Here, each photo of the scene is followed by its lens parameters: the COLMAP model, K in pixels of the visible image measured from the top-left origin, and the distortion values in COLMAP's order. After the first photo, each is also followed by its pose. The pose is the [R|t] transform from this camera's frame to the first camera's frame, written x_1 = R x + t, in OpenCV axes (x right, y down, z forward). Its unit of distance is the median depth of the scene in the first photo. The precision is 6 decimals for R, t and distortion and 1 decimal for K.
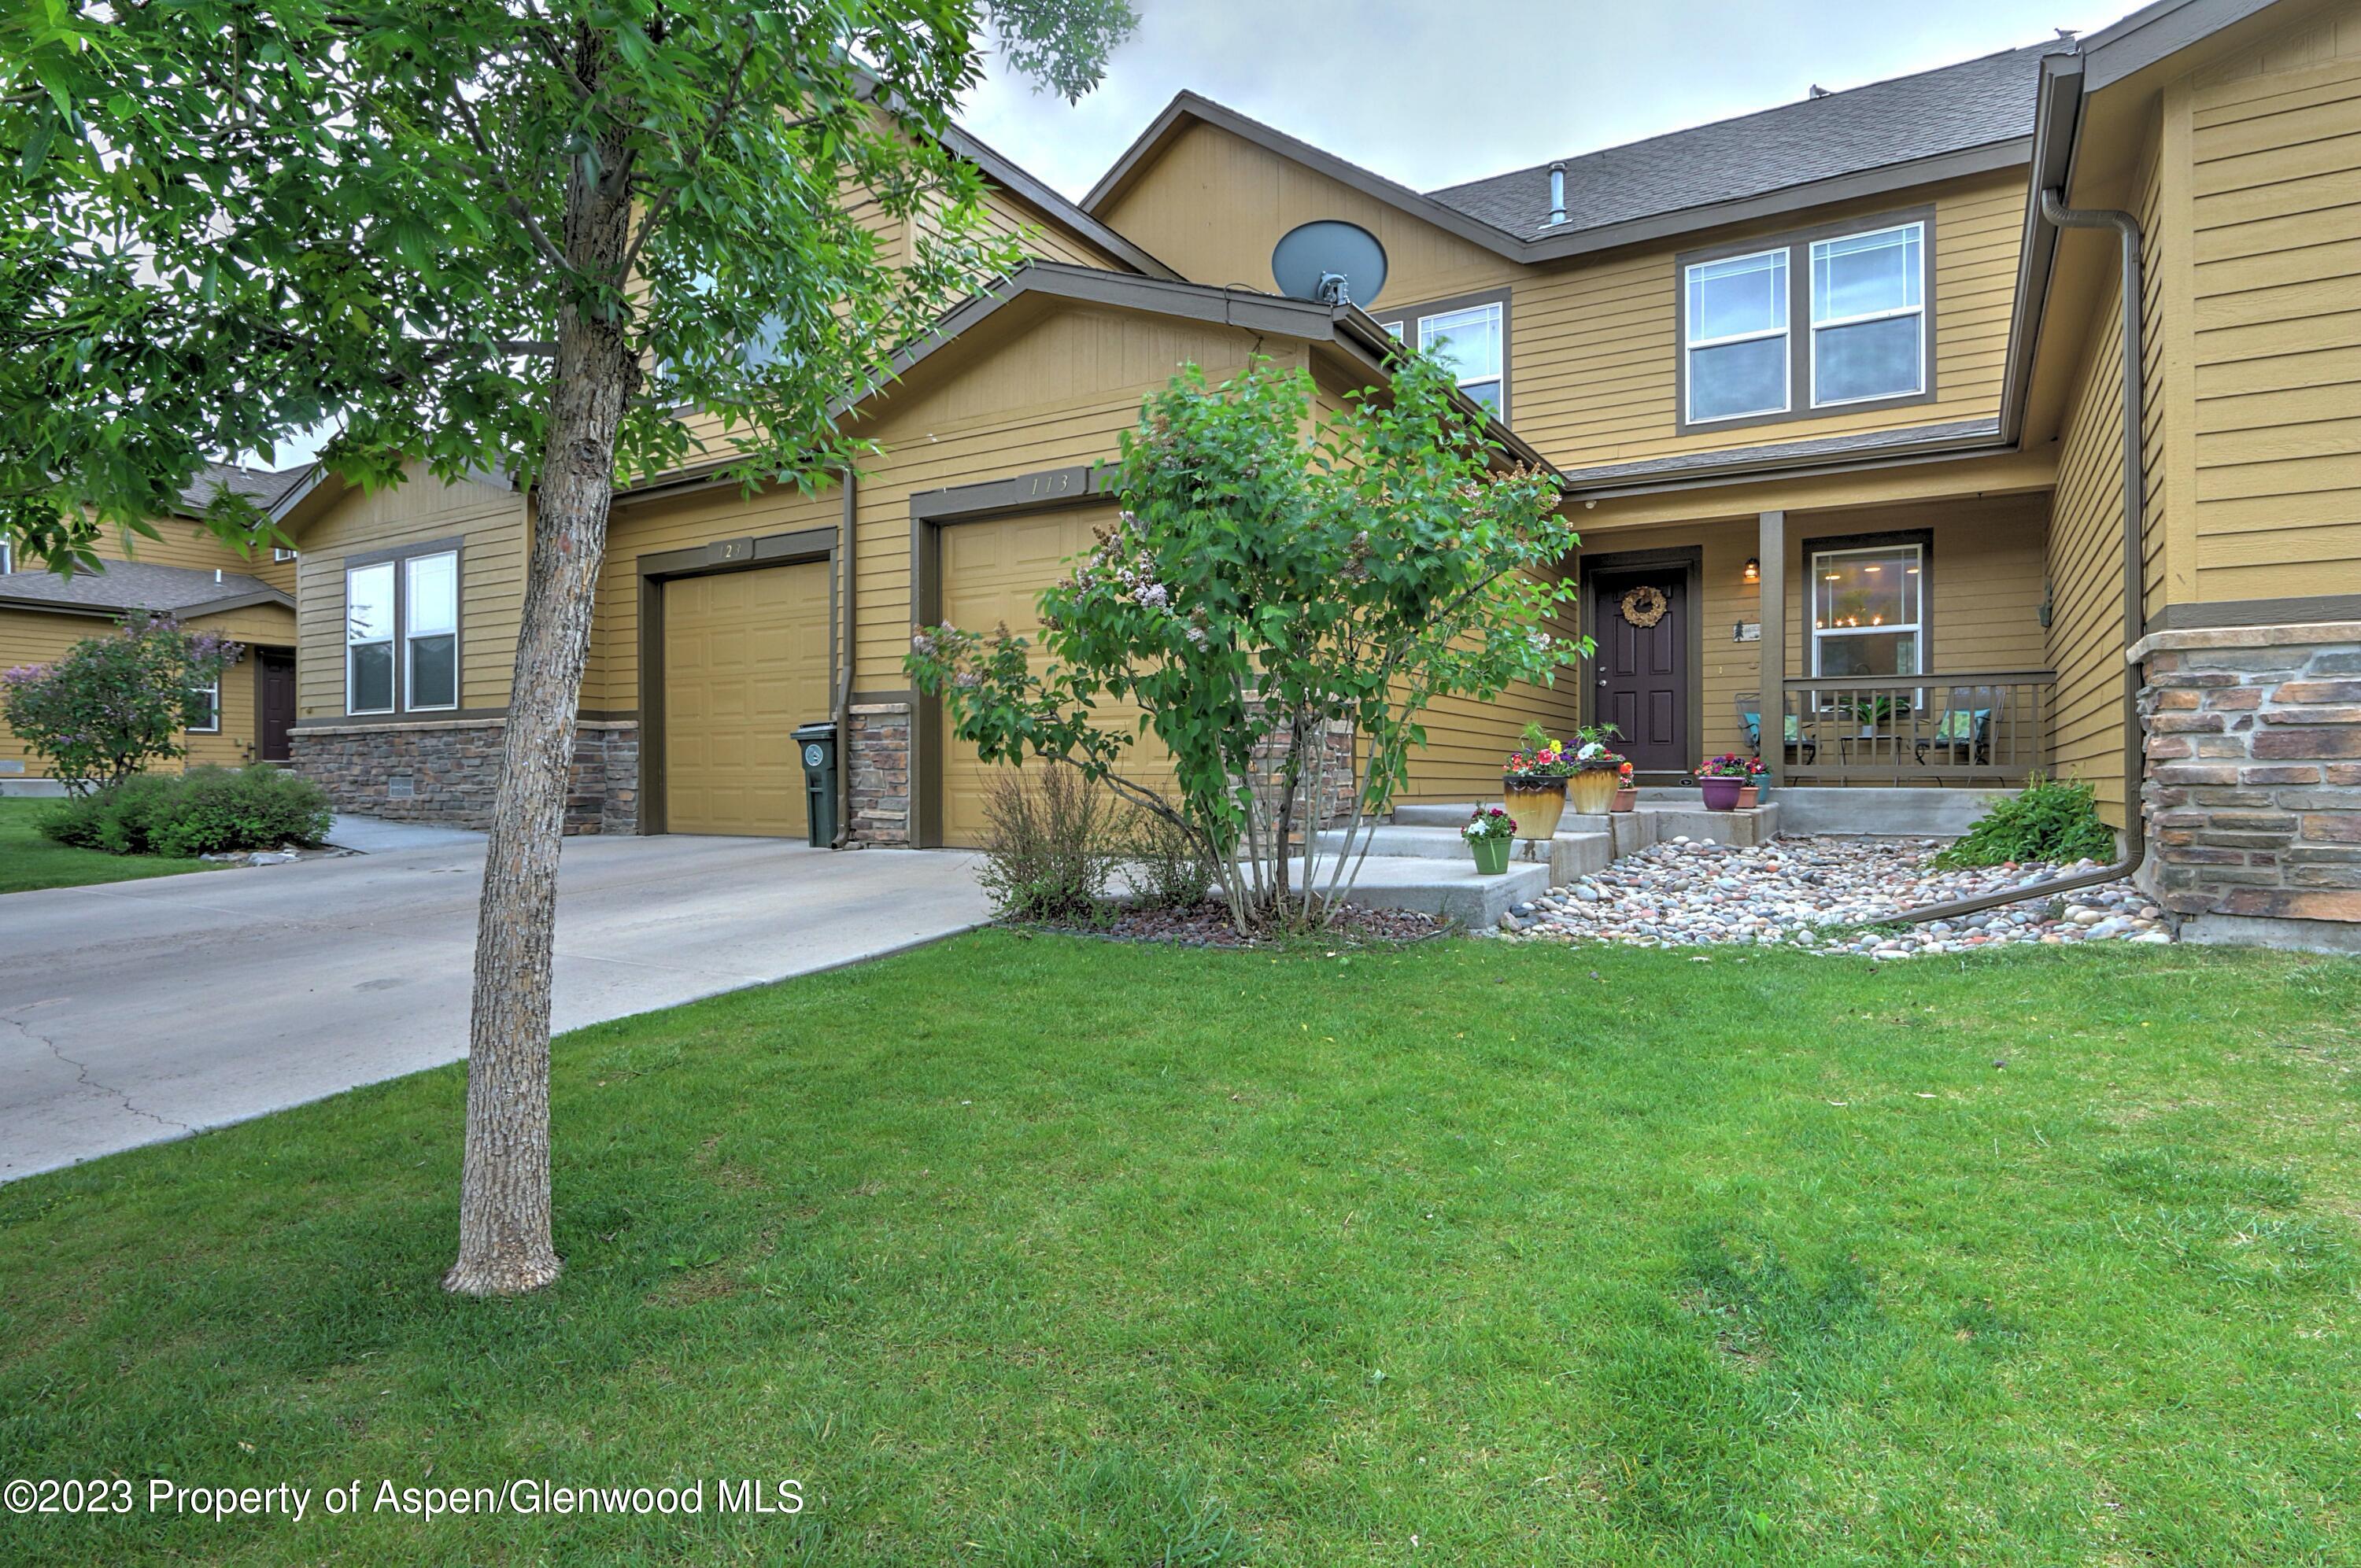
lens RADIAL K [[1292.5, 0, 1181.4], [0, 1292.5, 785.5], [0, 0, 1]] dist [-0.001241, 0.000376]
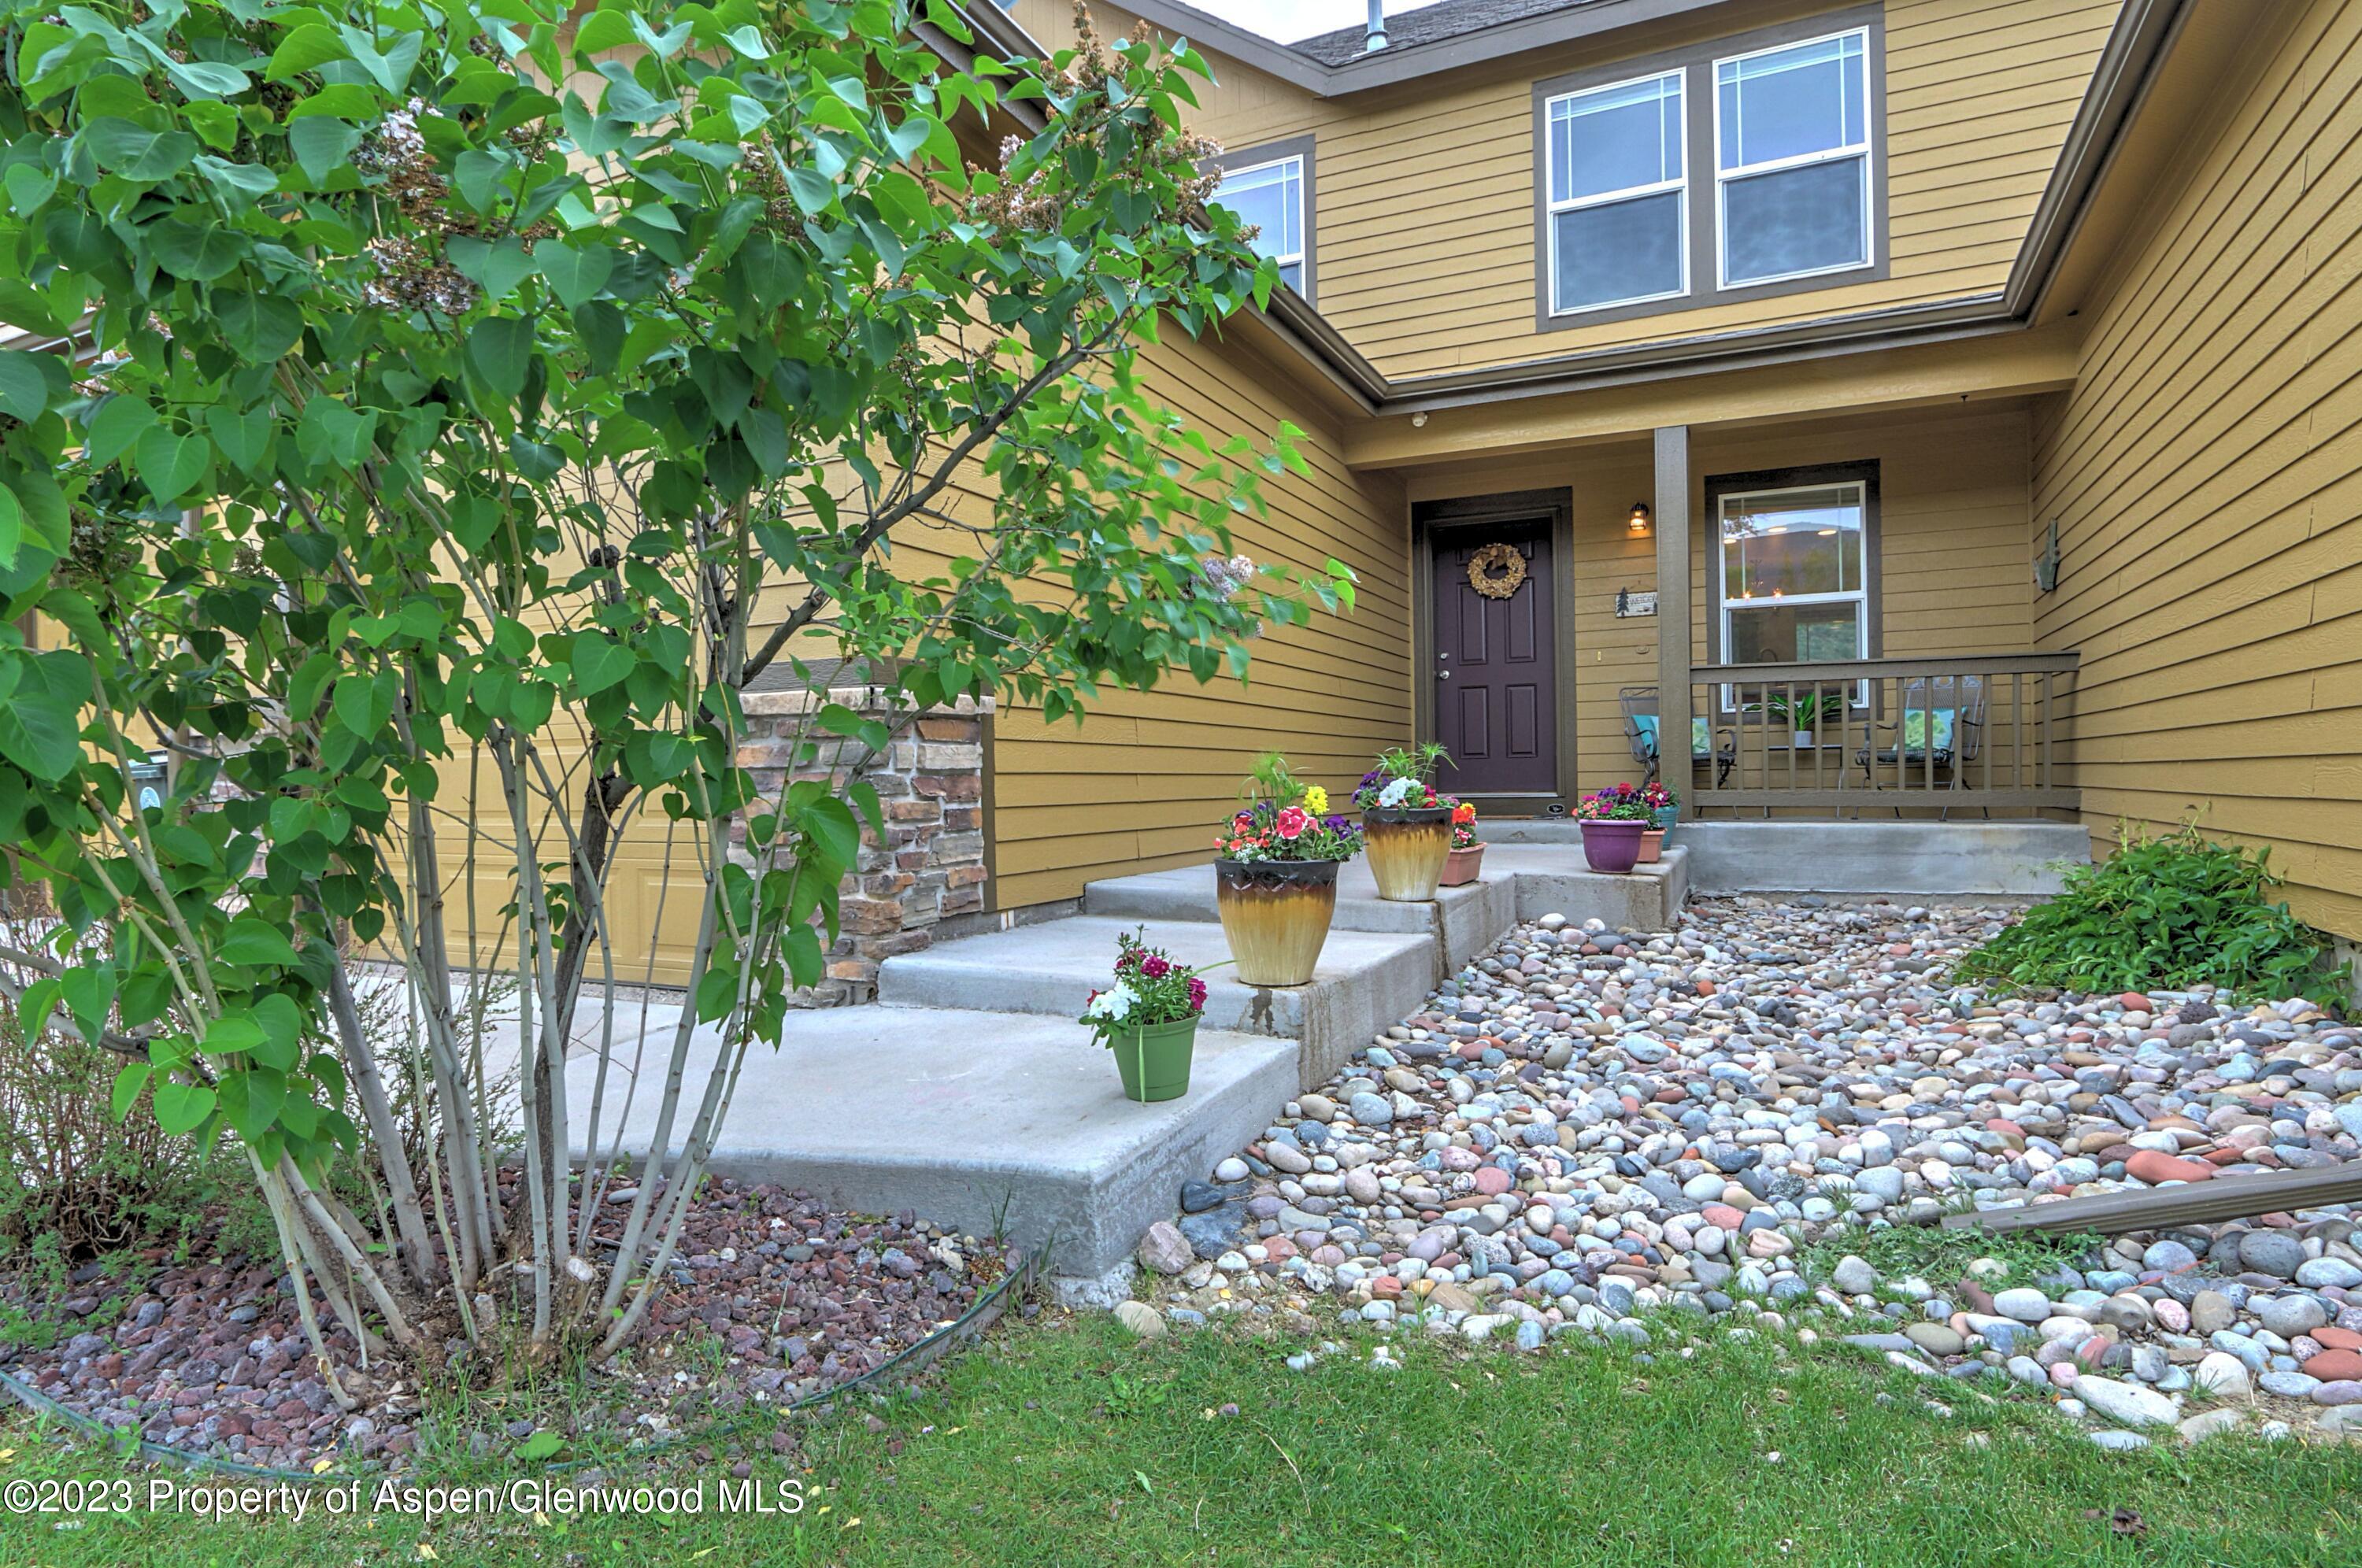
lens RADIAL K [[1293.1, 0, 1180.8], [0, 1293.1, 782.2], [0, 0, 1]] dist [-0.001241, 0.000376]
pose [[0.995460, -0.014057, 0.094138, 0.122828], [0.013962, 0.999901, 0.001672, -0.024747], [-0.094152, -0.000350, 0.995558, 0.323917]]
